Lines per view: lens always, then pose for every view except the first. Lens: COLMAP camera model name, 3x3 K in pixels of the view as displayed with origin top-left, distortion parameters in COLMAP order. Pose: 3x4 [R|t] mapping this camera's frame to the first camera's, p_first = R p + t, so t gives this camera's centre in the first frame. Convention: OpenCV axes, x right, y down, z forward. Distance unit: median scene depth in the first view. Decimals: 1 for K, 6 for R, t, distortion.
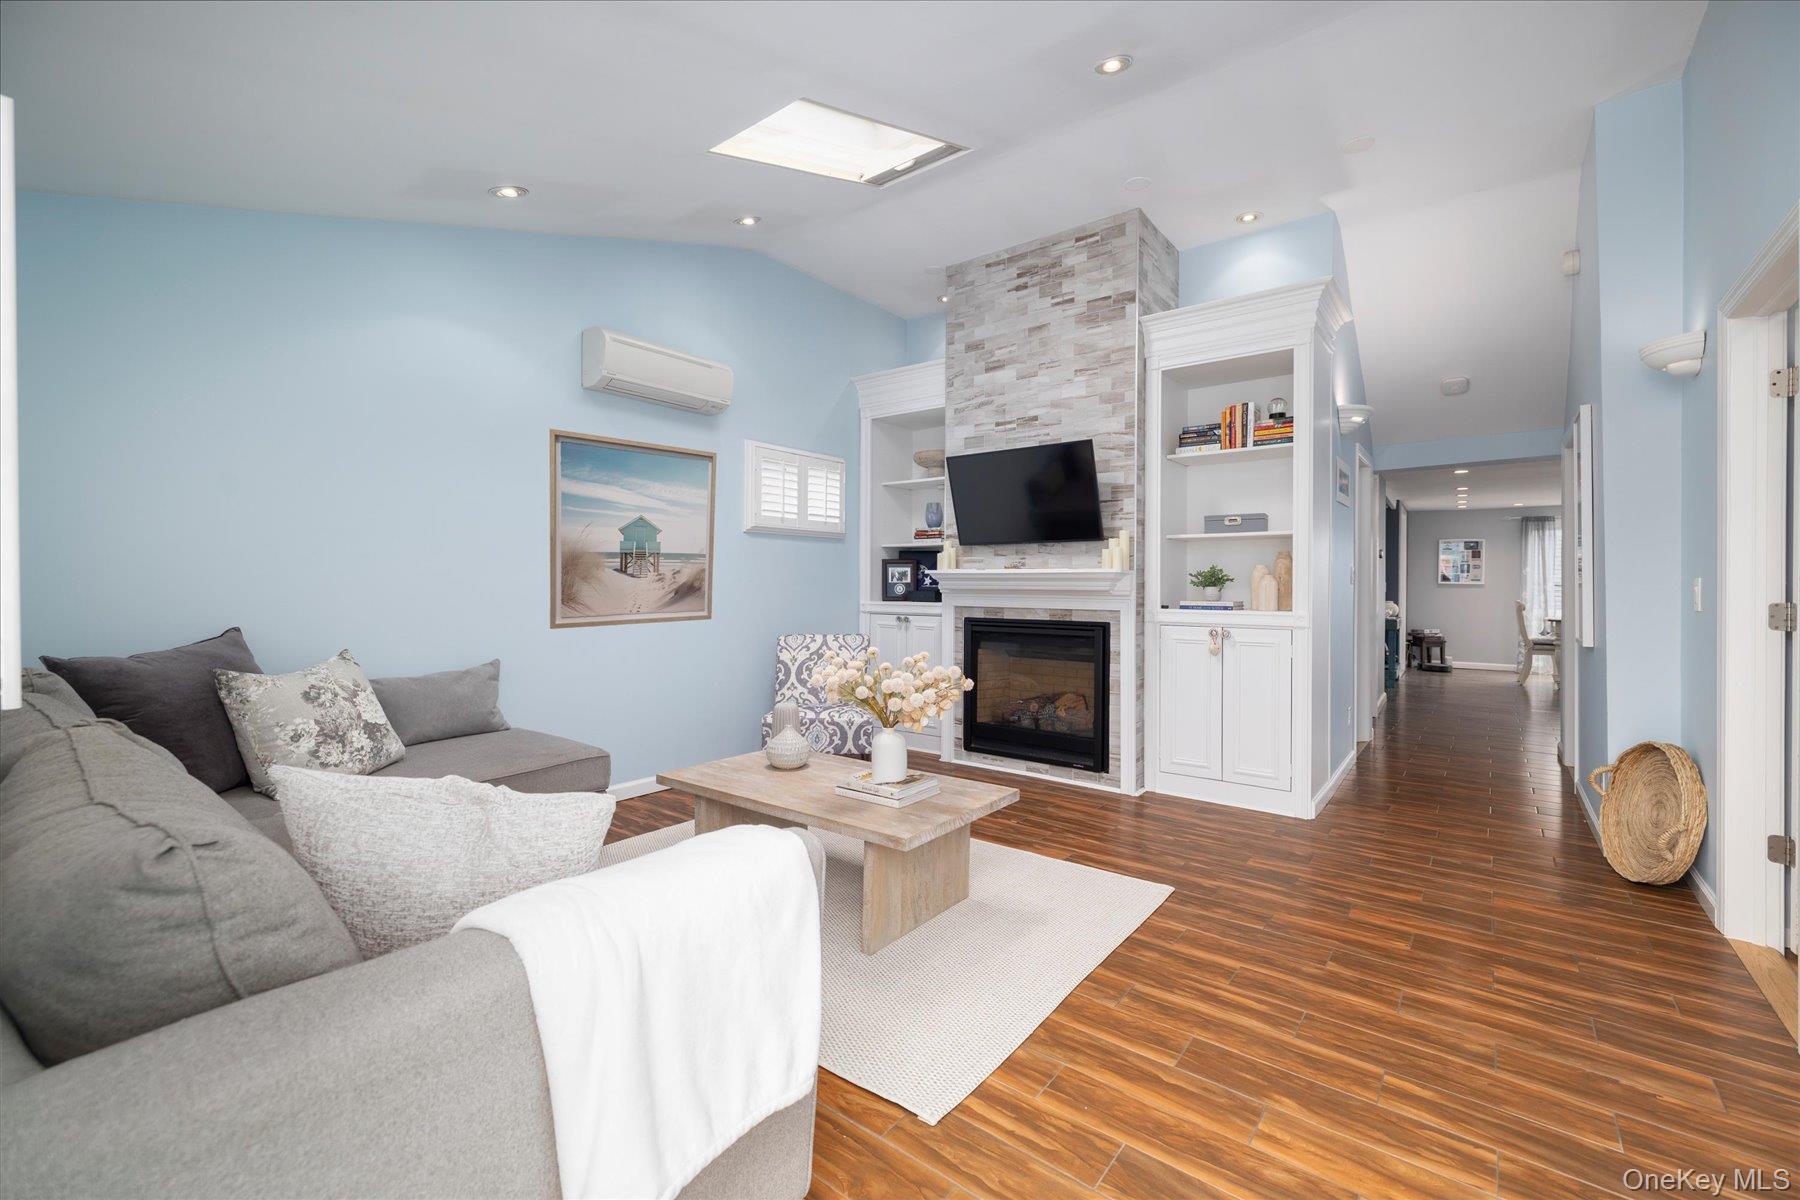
lens RADIAL K [[750.1, 0, 896.2], [0, 750.1, 597.6], [0, 0, 1]] dist [-0.001126, 0.001435]
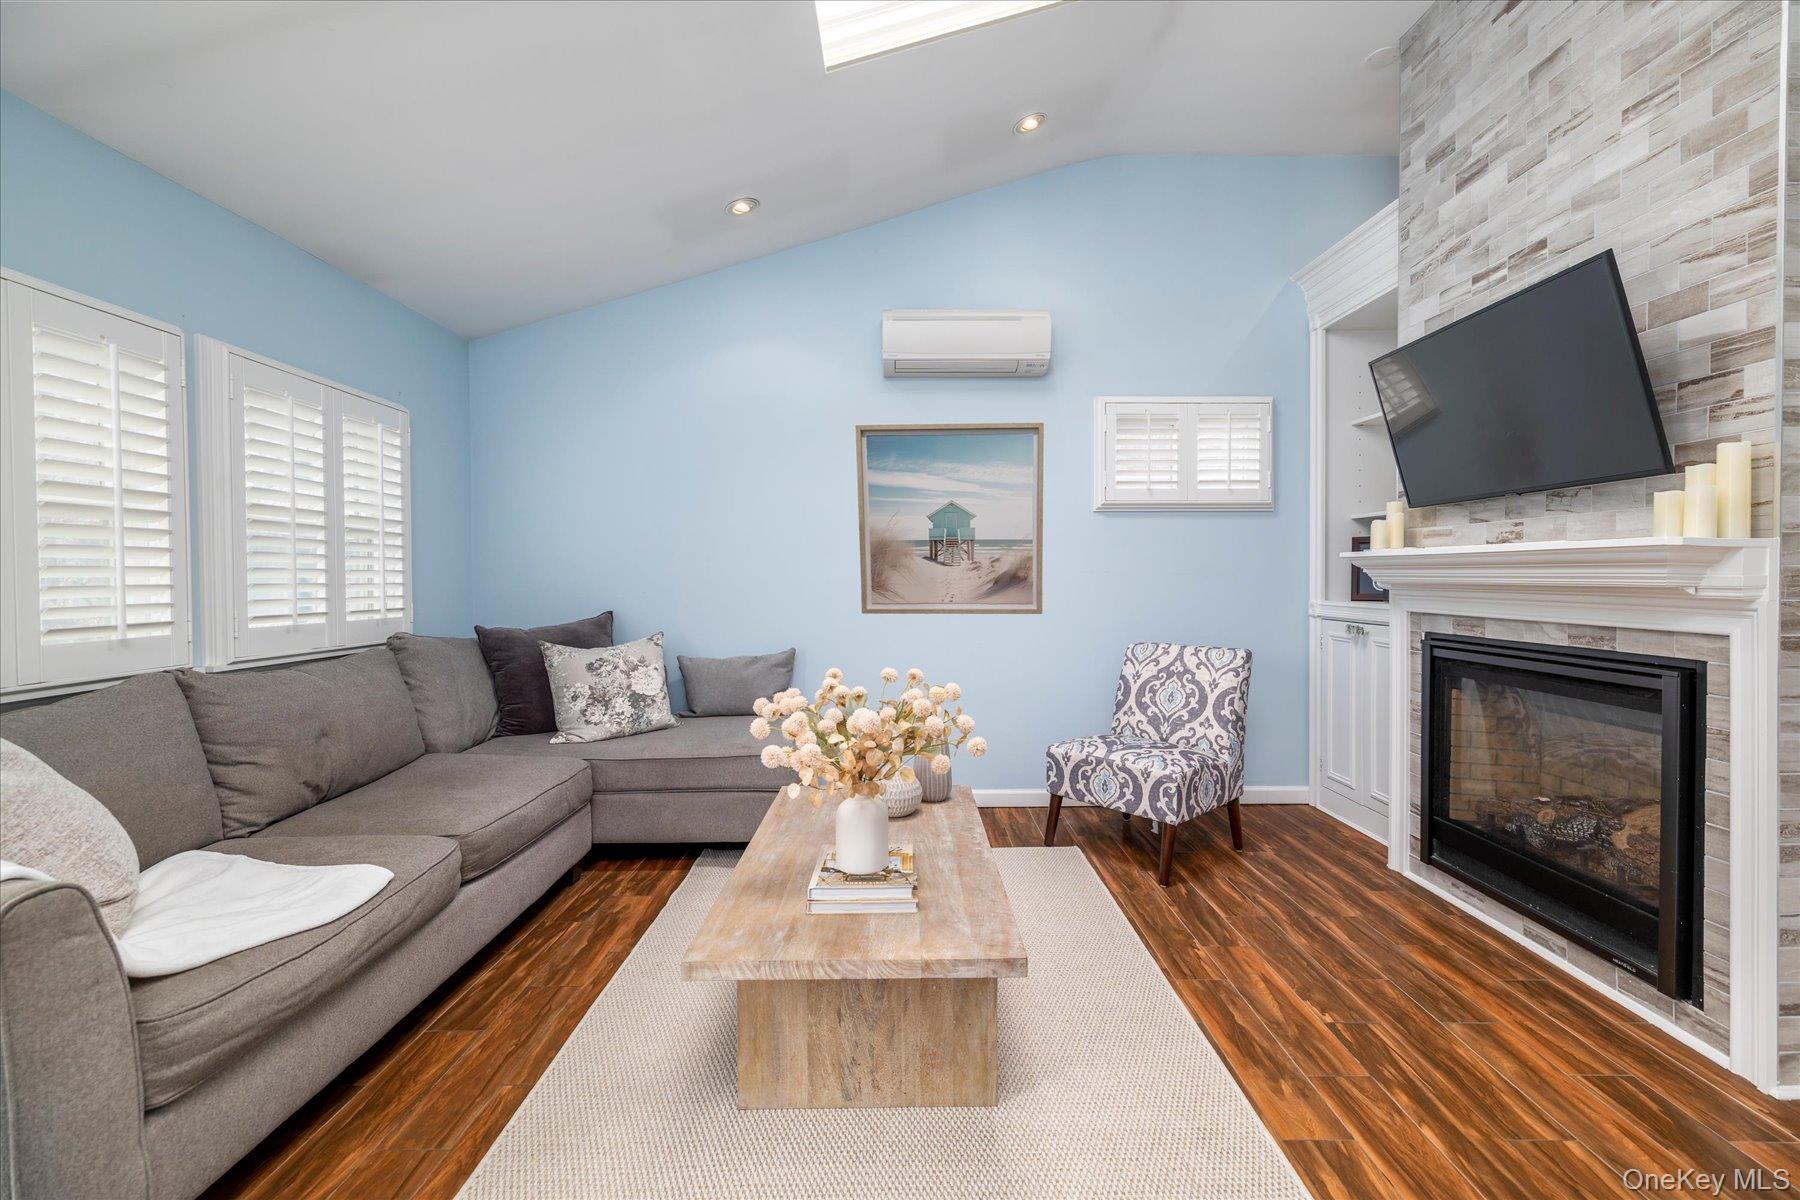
lens RADIAL K [[750.1, 0, 899.8], [0, 750.1, 591.1], [0, 0, 1]] dist [-0.001126, 0.001435]
pose [[0.633334, 0.011425, -0.773794, 0.311923], [-0.009472, 0.999931, 0.007011, -0.005737], [0.773820, 0.002889, 0.633398, 0.354821]]
